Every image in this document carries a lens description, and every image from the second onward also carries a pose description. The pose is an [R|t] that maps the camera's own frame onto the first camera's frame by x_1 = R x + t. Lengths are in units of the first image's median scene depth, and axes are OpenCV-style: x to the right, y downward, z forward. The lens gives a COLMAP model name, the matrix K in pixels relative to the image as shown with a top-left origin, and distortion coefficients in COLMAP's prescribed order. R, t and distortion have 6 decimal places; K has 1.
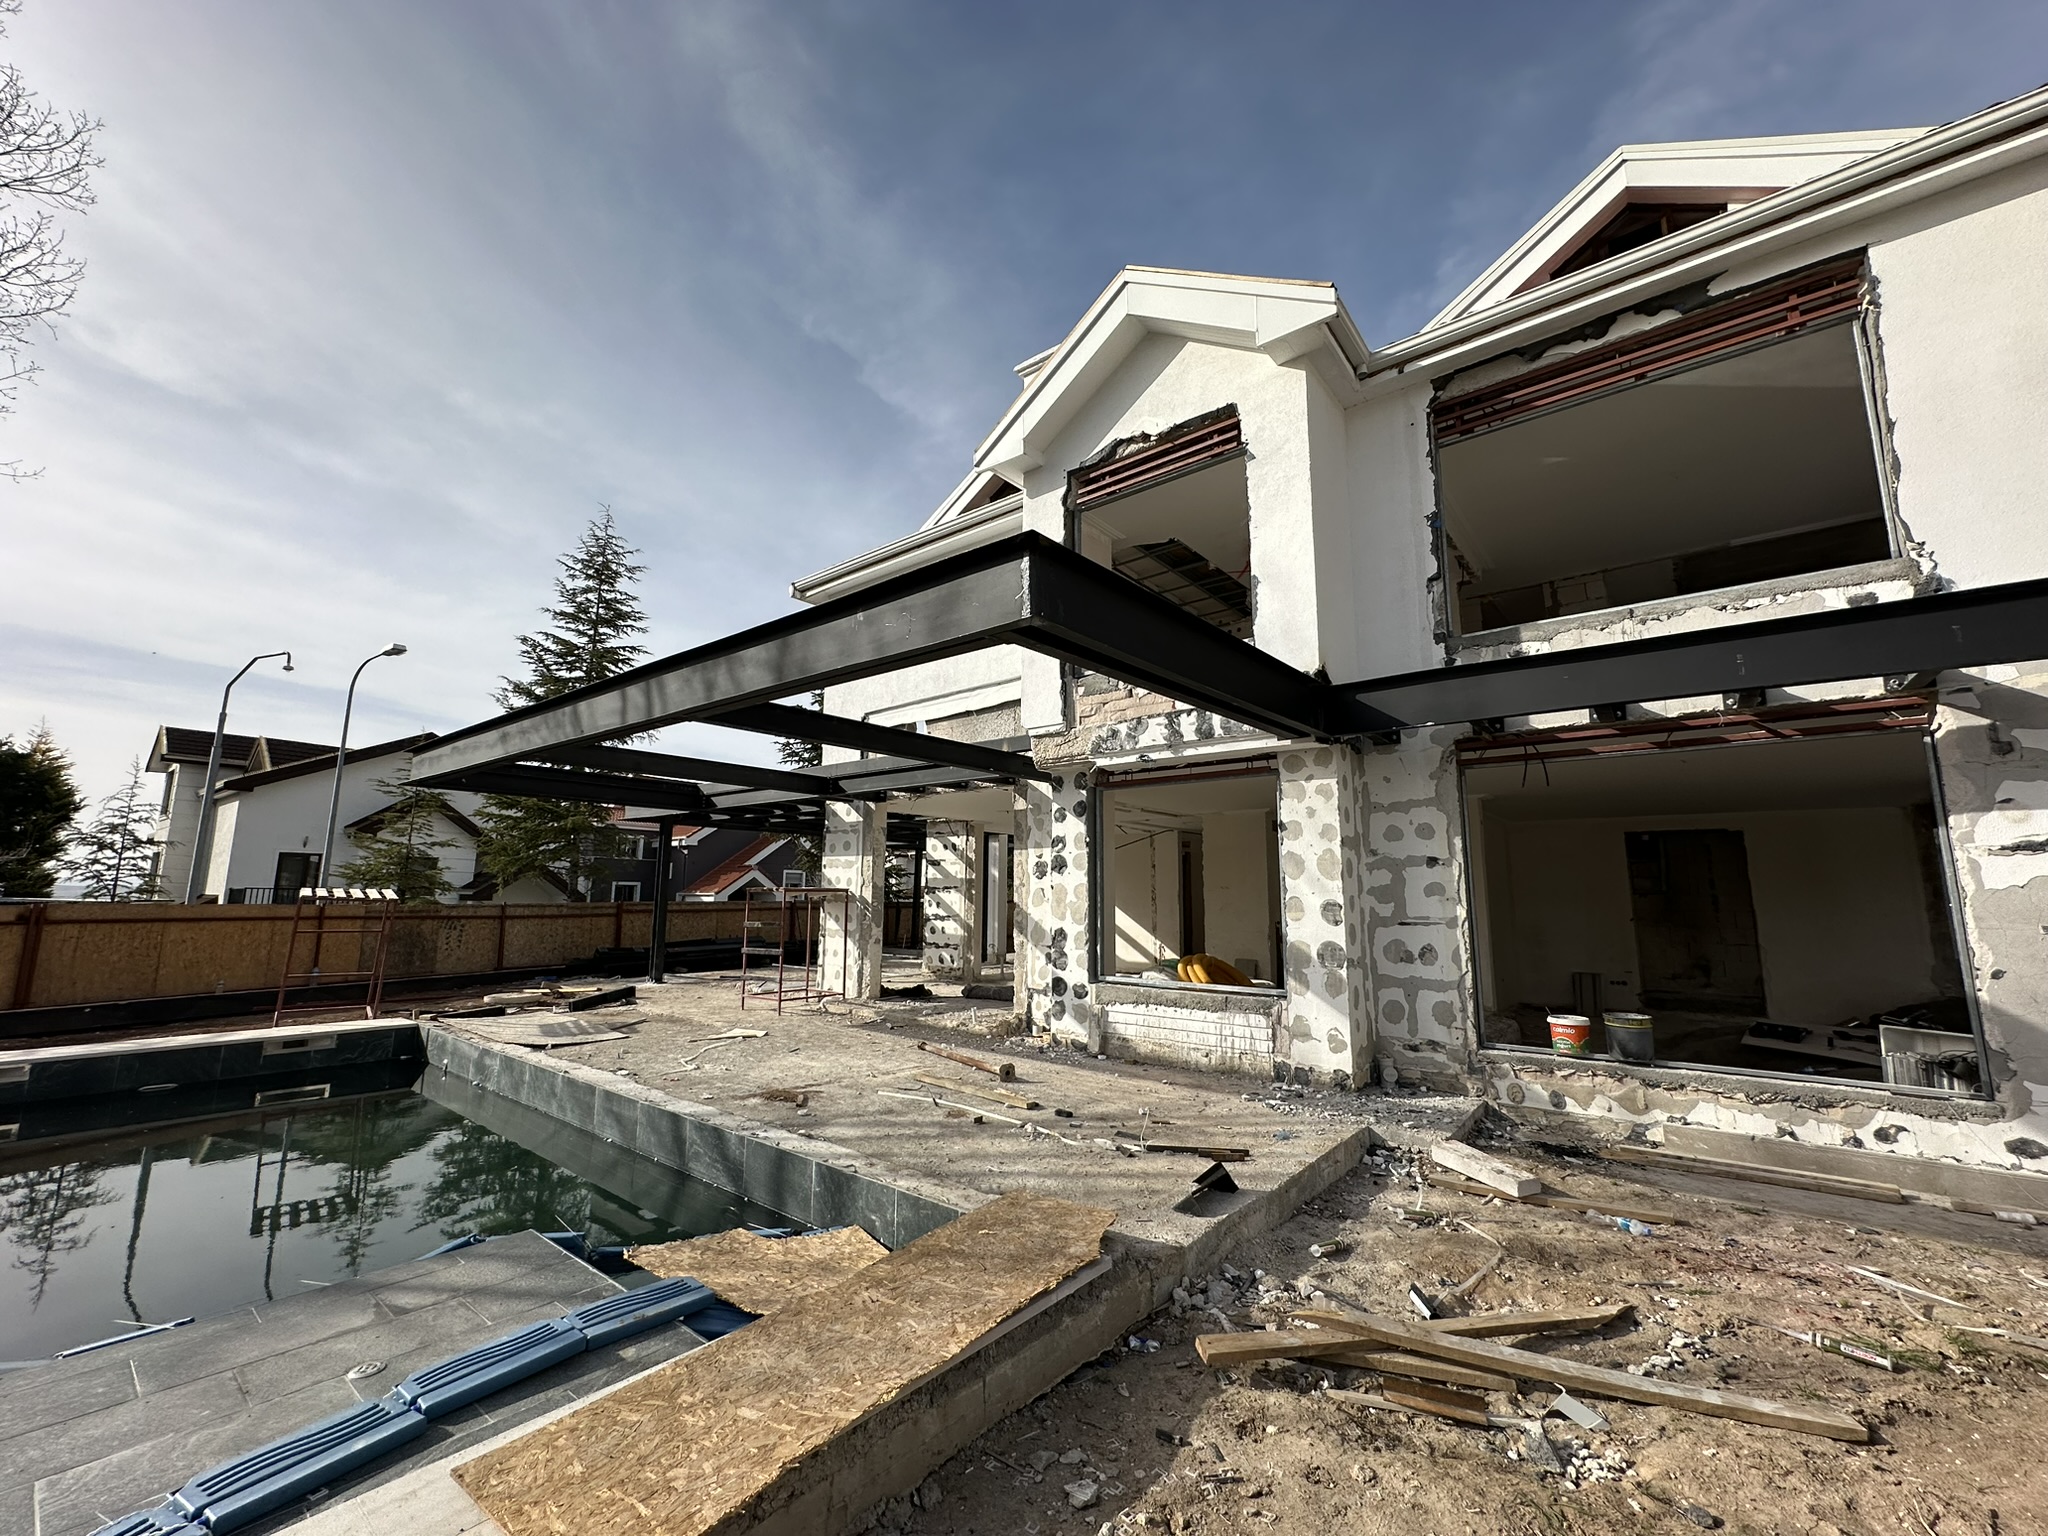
lens RADIAL K [[817.3, 0, 1024.0], [0, 817.3, 768.0], [0, 0, 1]] dist [0.000569, 0.003161]
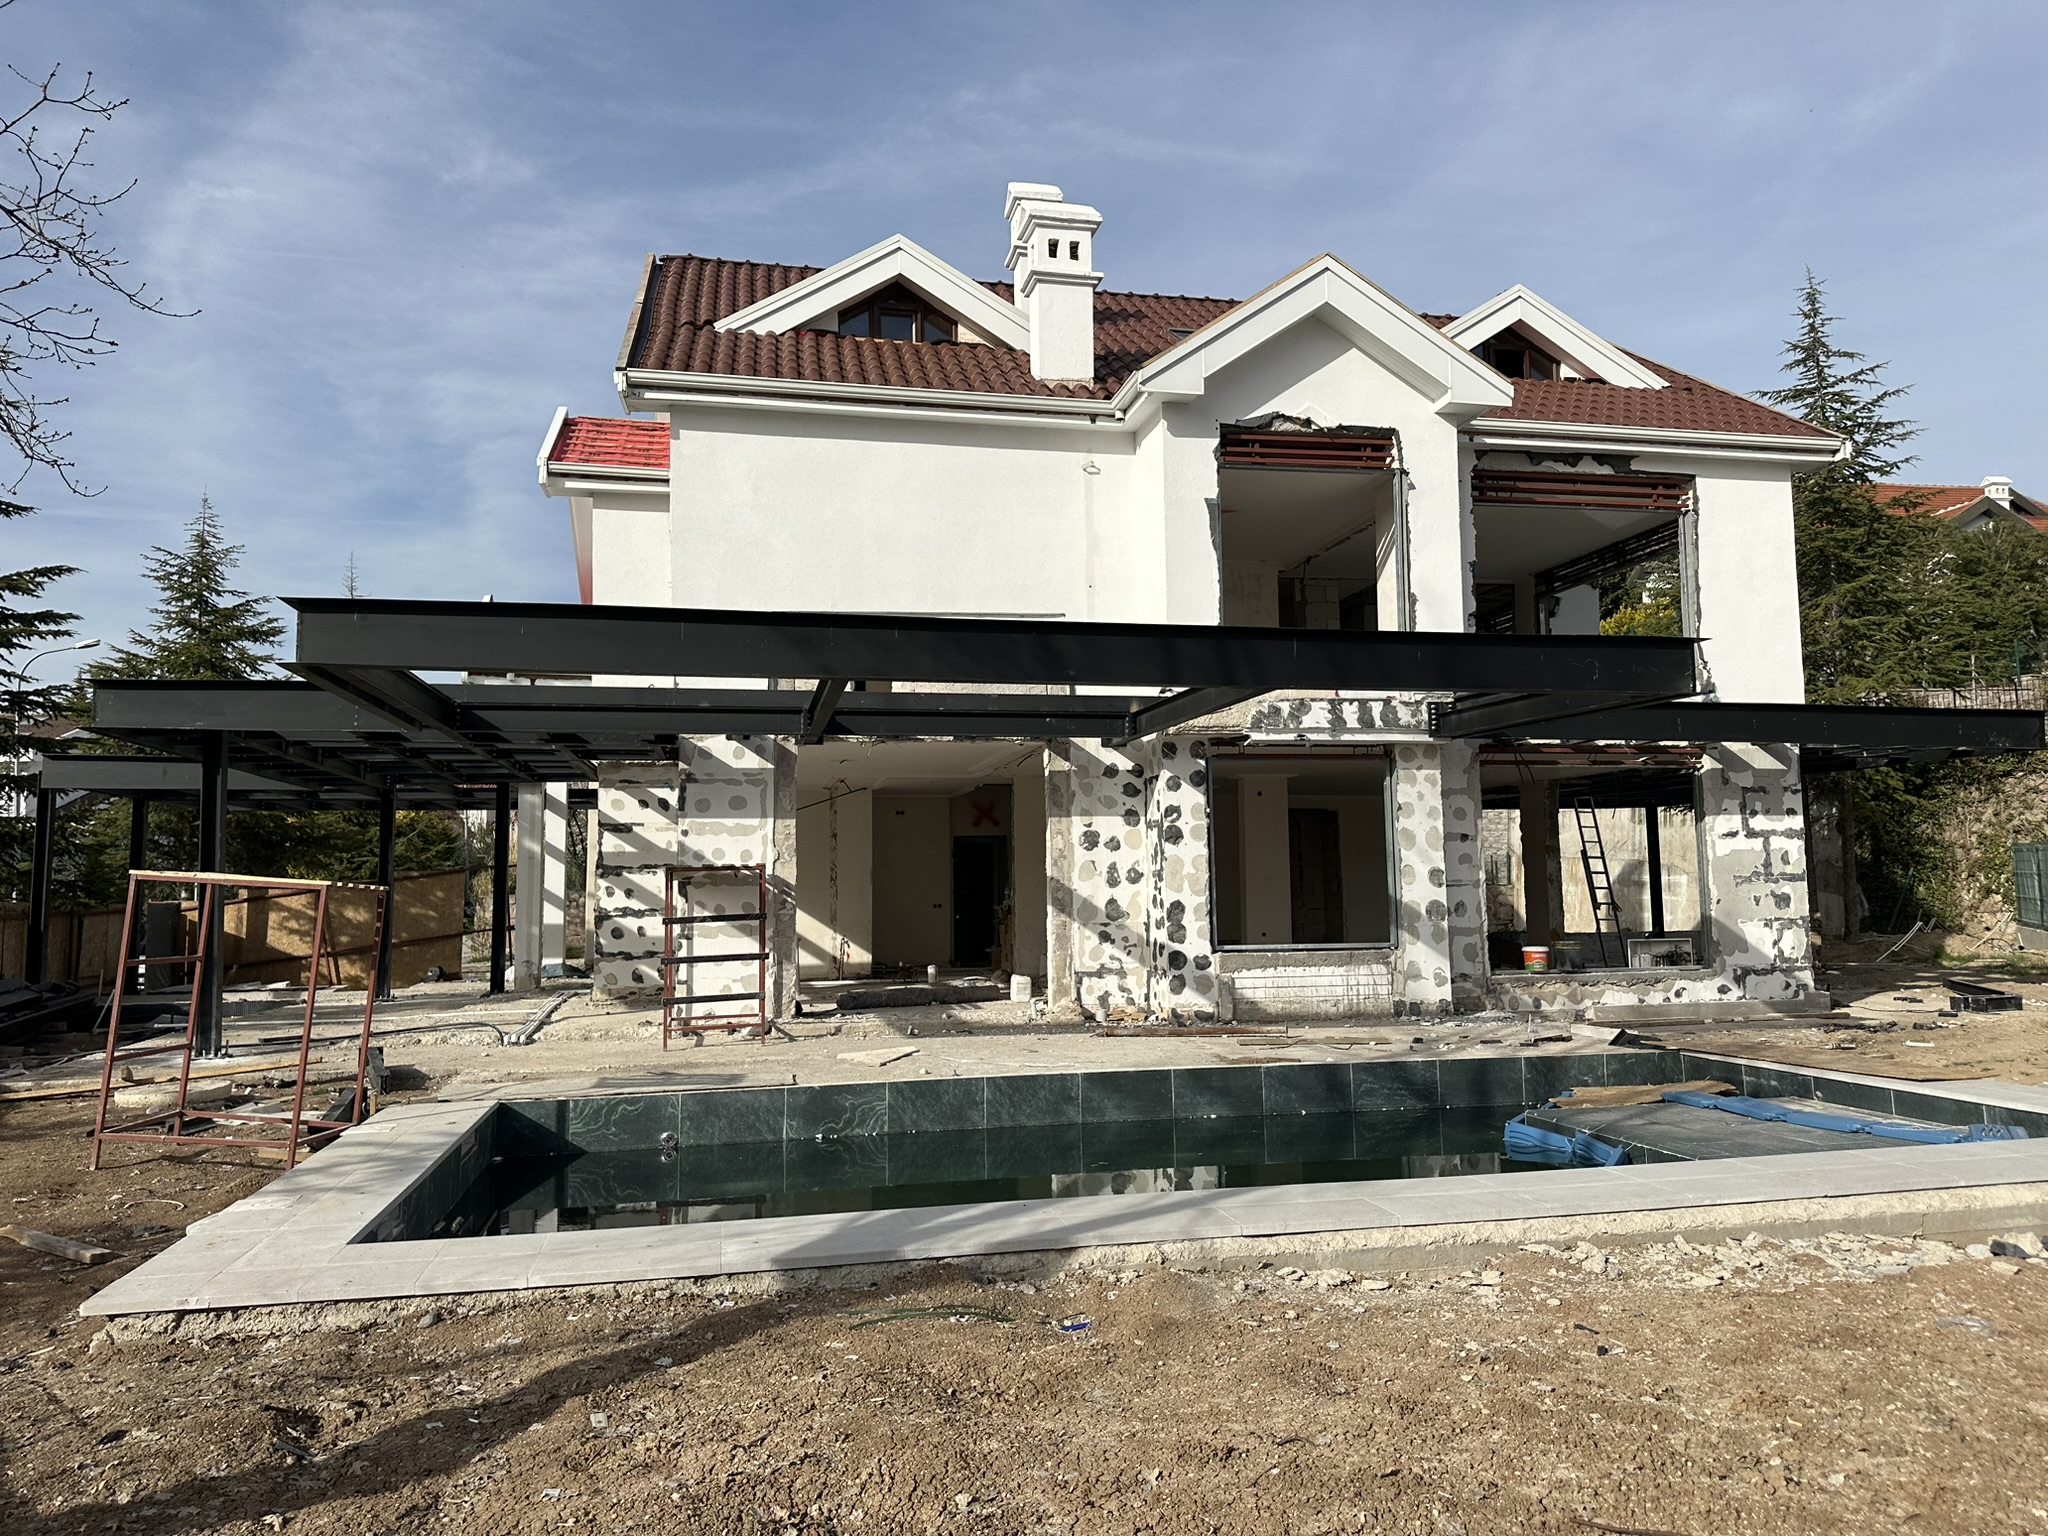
lens RADIAL K [[1444.5, 0, 1030.2], [0, 1444.5, 758.7], [0, 0, 1]] dist [0.175478, -0.305005]
pose [[0.620849, 0.051480, 0.782238, -1.555602], [-0.103122, 0.994534, 0.016395, 0.020952], [-0.777118, -0.090845, 0.622764, 0.092454]]
